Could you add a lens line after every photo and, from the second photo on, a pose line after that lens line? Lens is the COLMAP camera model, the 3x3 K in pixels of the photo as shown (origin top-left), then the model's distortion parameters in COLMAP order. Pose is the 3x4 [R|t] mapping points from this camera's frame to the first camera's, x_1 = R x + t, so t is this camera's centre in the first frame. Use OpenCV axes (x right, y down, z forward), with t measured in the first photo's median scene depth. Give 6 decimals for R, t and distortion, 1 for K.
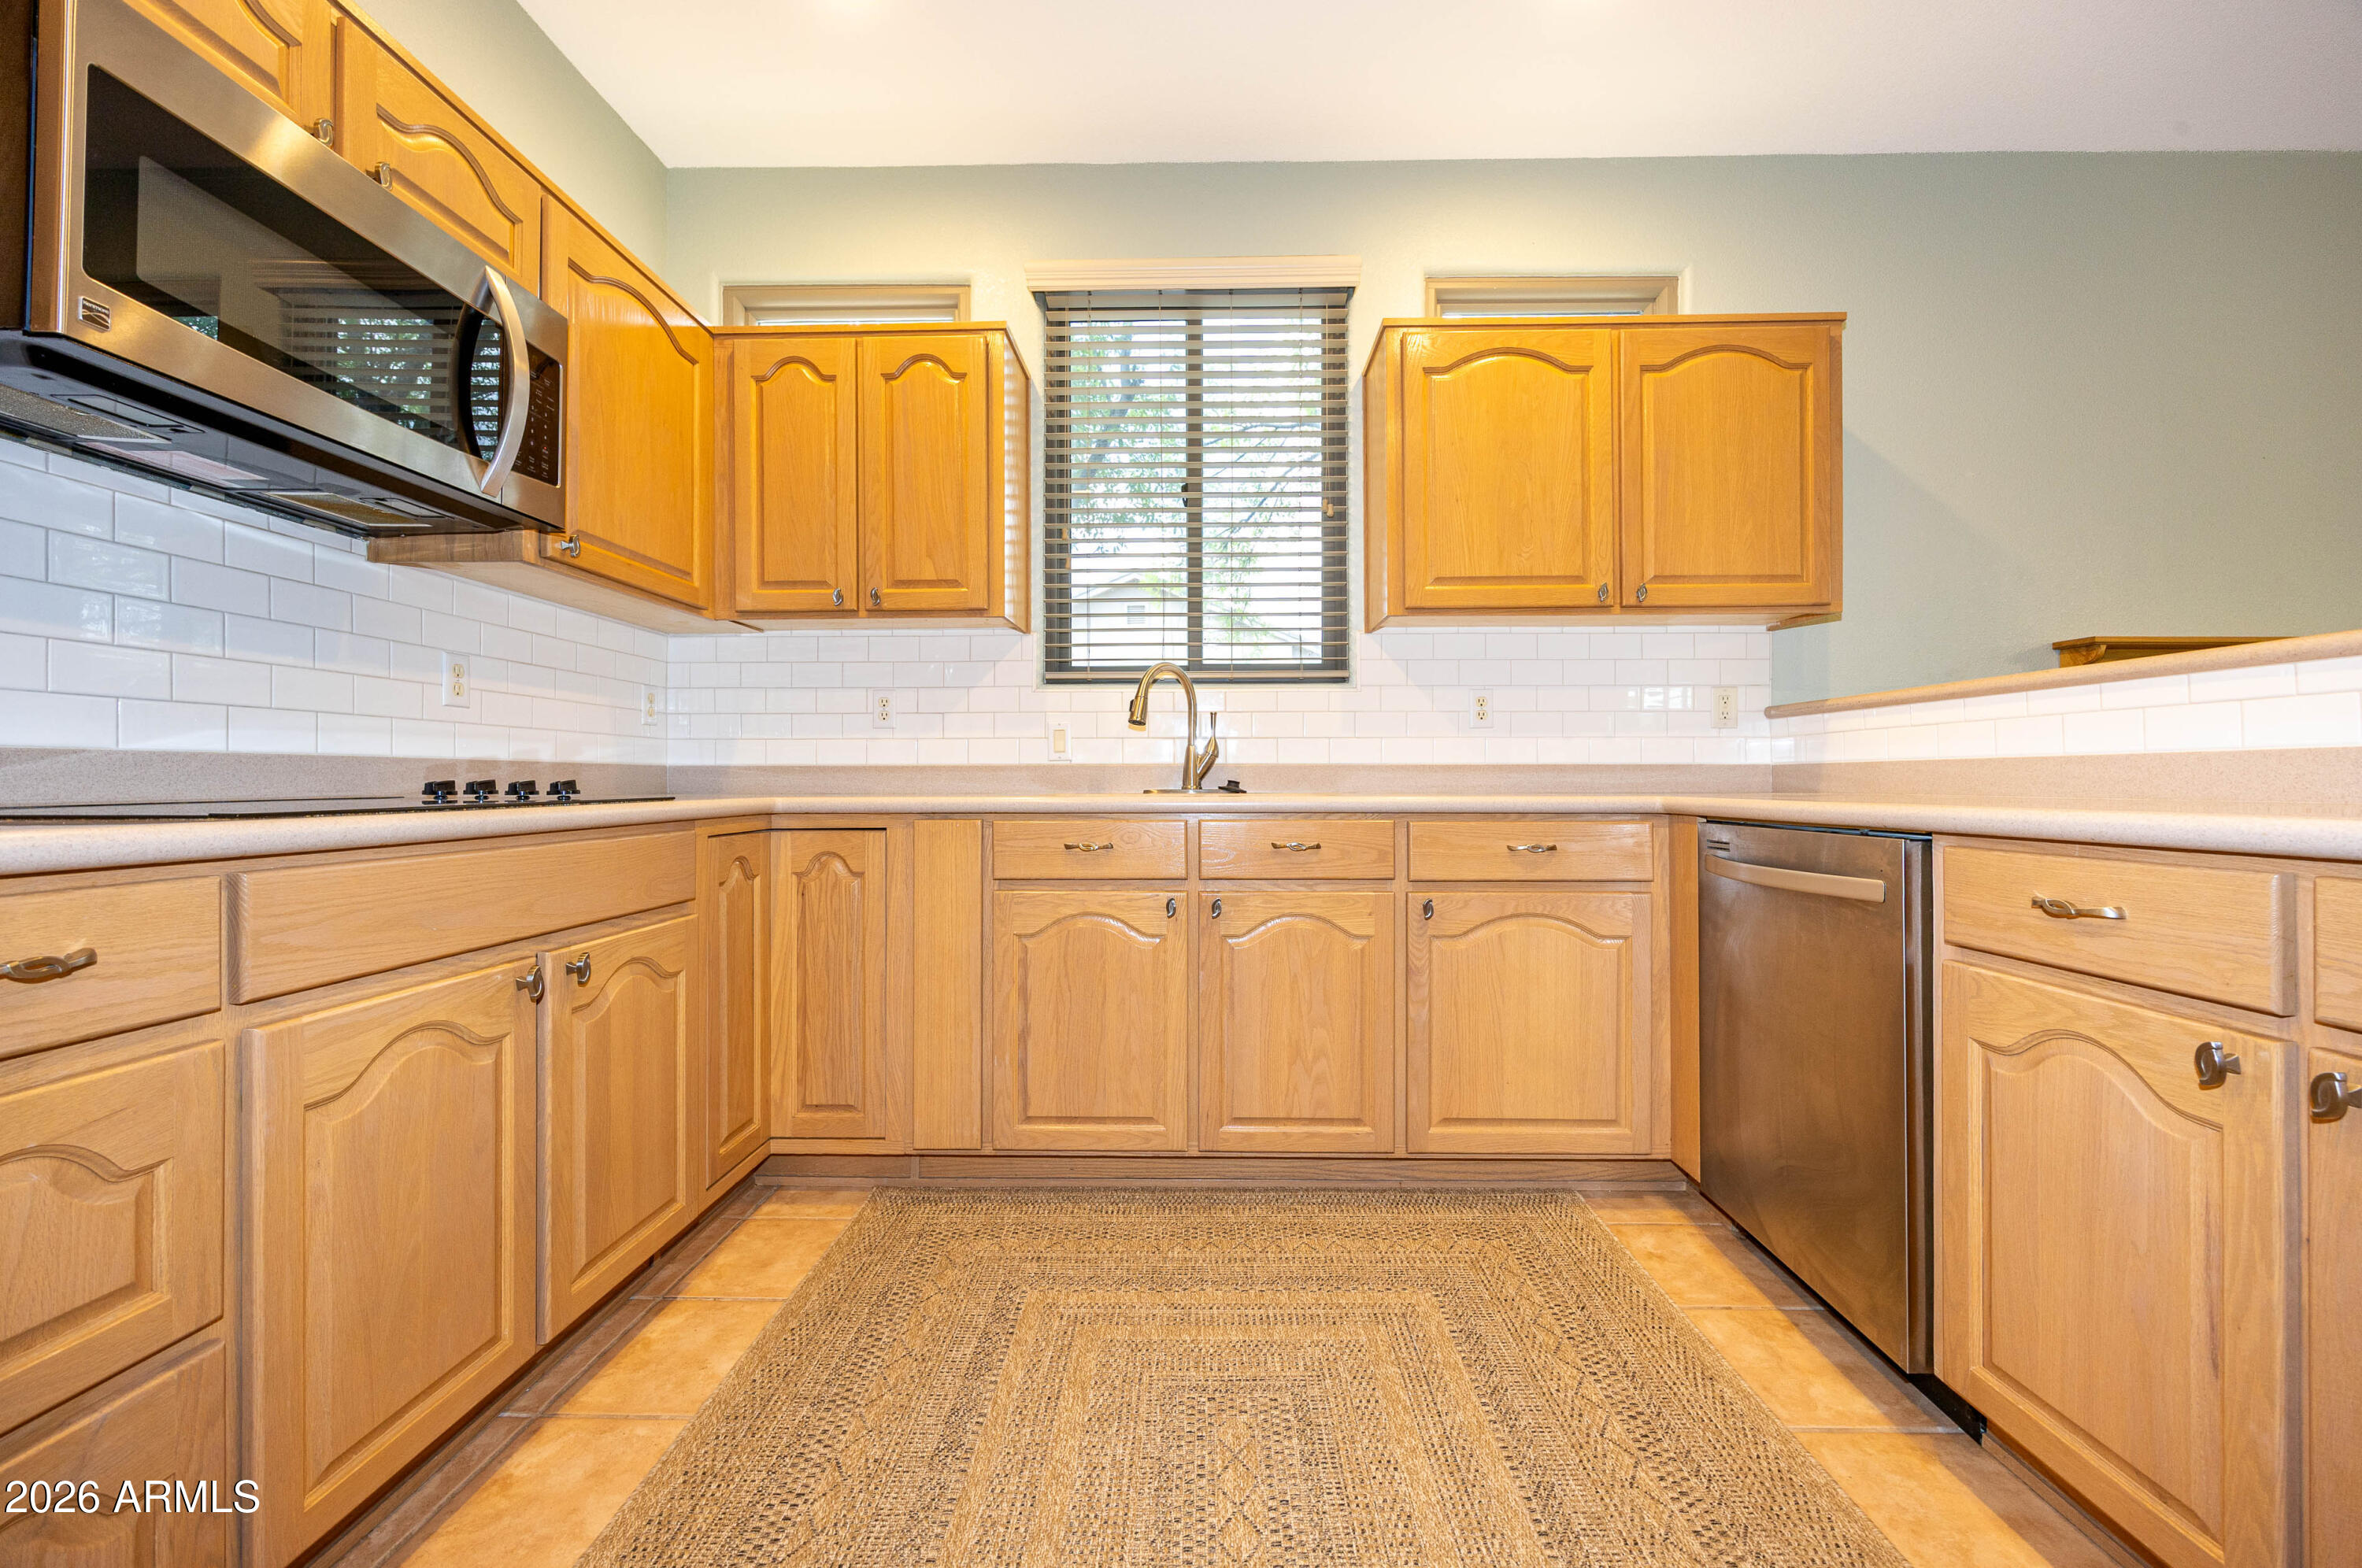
lens RADIAL K [[991.3, 0, 1181.0], [0, 991.3, 784.0], [0, 0, 1]] dist [-0.003407, 0.000276]
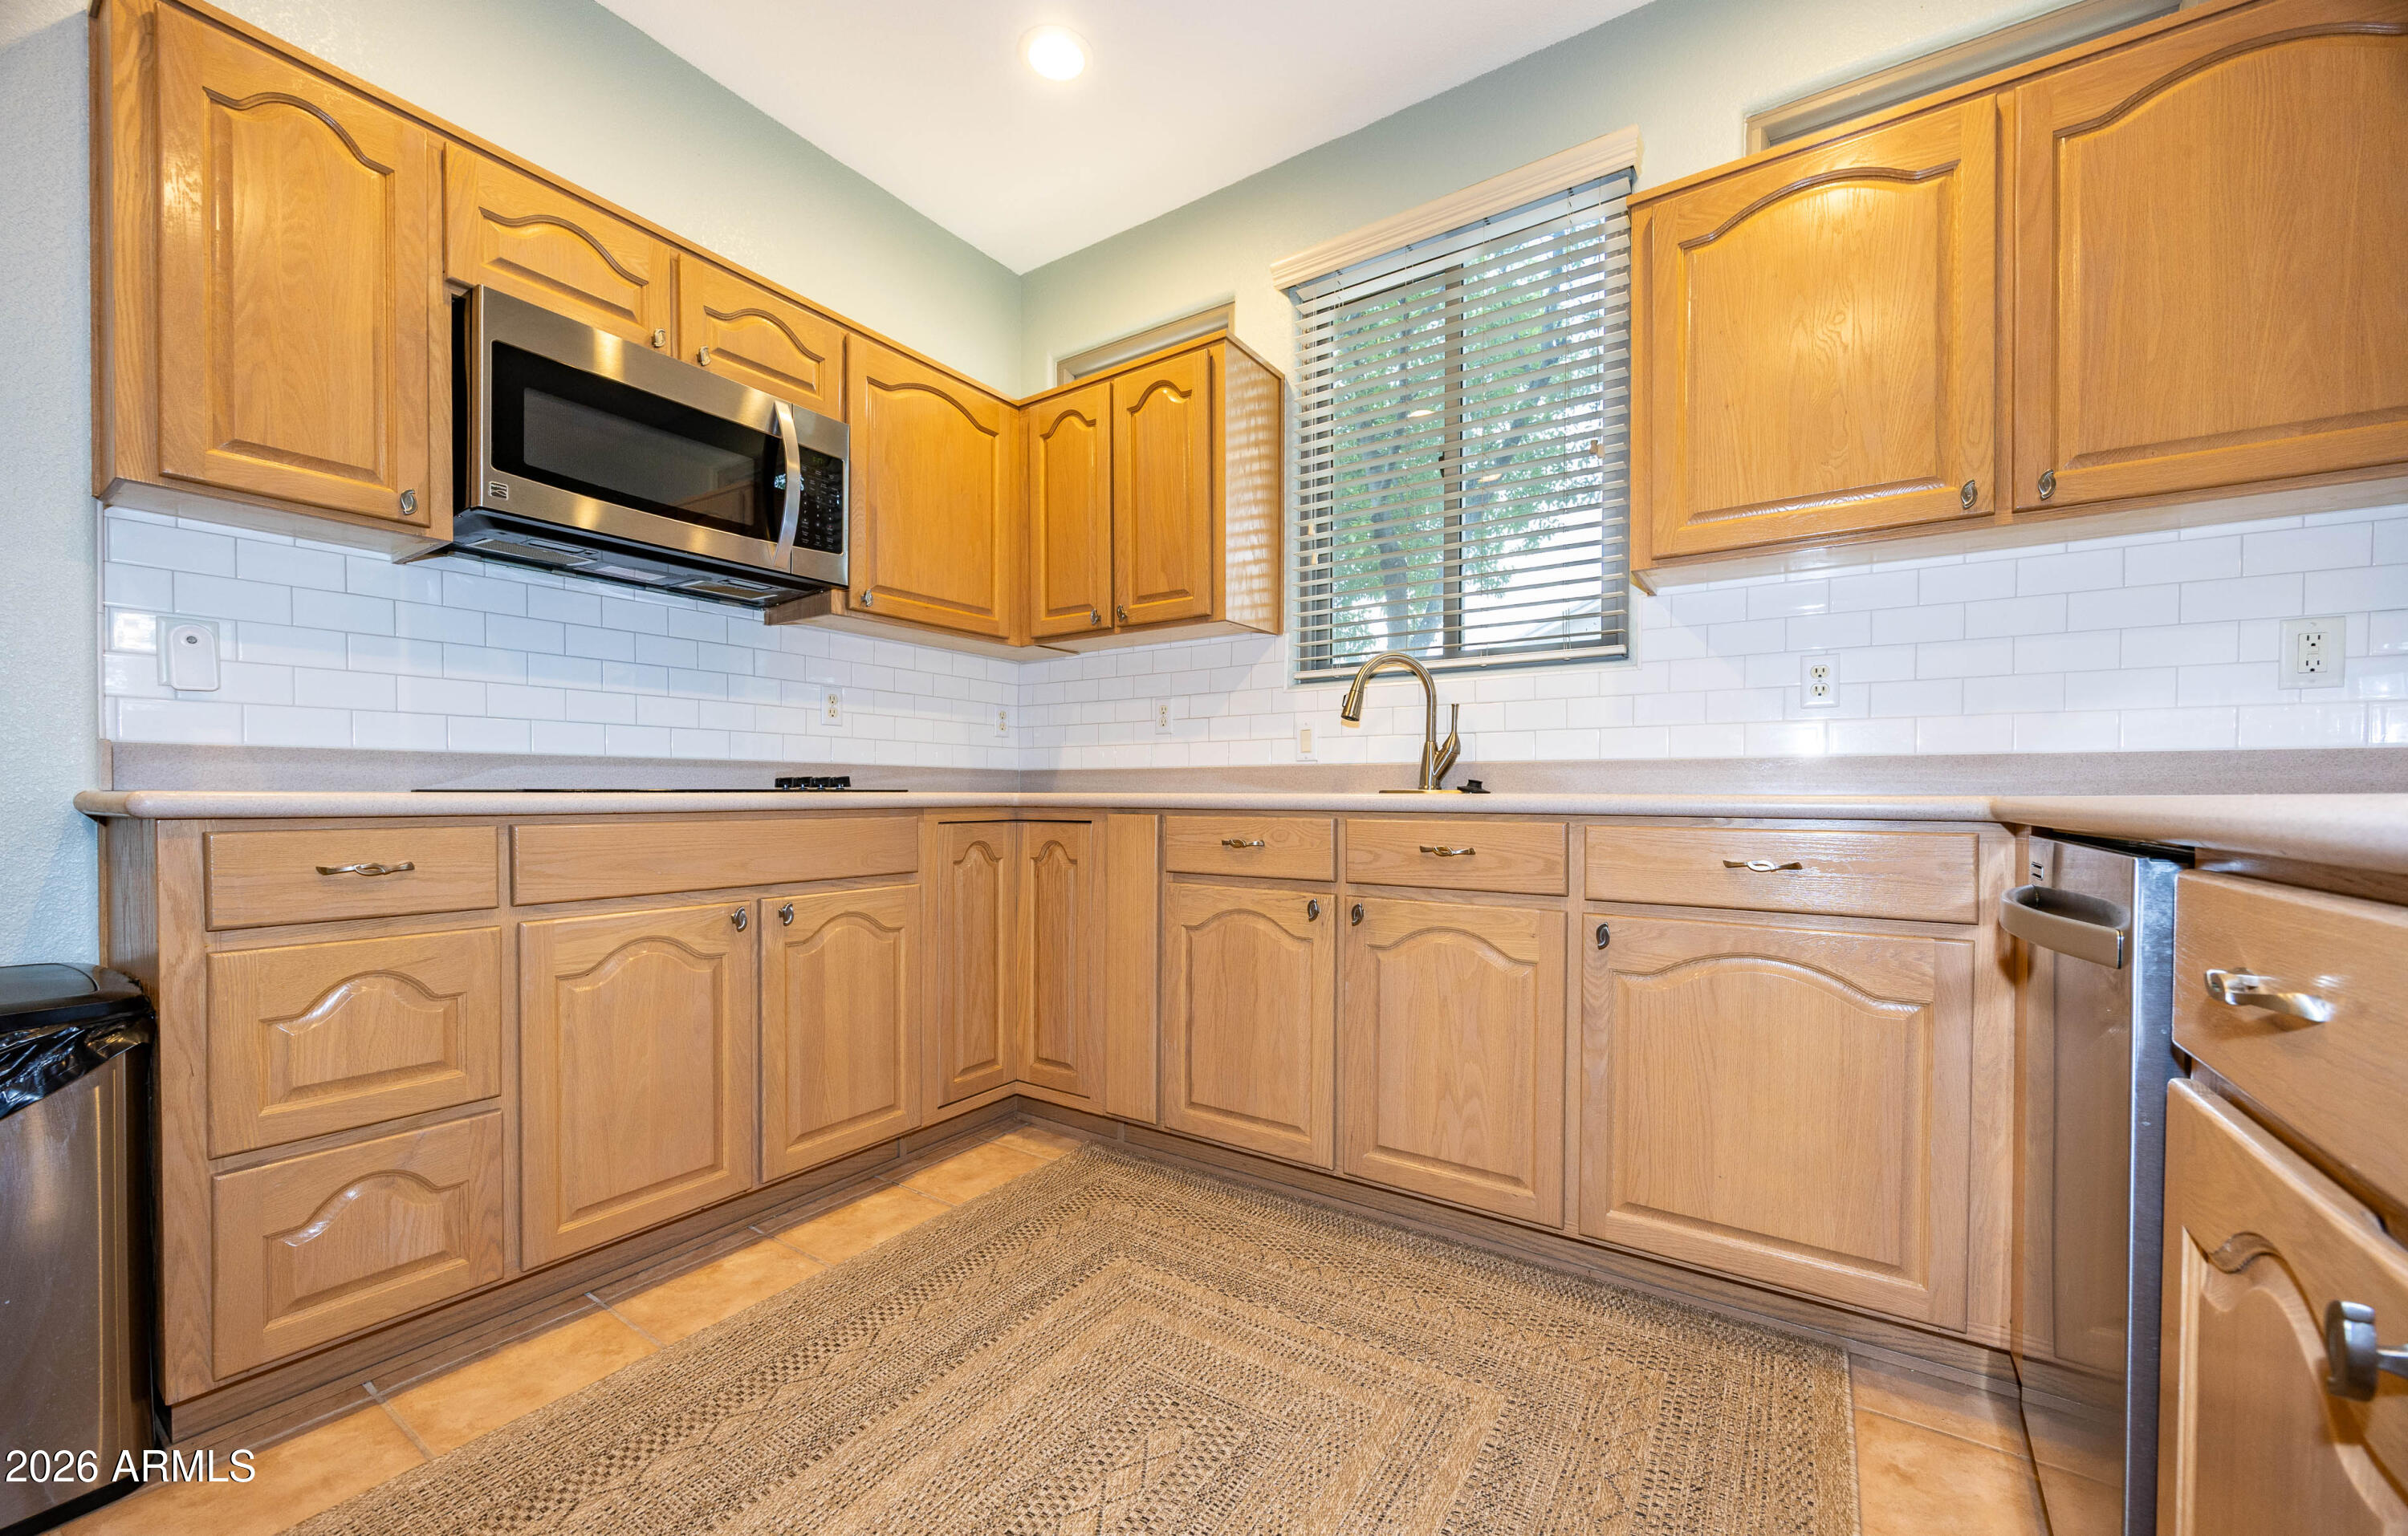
lens RADIAL K [[980.1, 0, 1199.8], [0, 980.1, 820.3], [0, 0, 1]] dist [-0.002438, 0.000093]
pose [[0.814935, 0.018223, -0.579266, 0.438772], [-0.007895, 0.999762, 0.020345, 0.020243], [0.579498, -0.012006, 0.814885, 0.172991]]
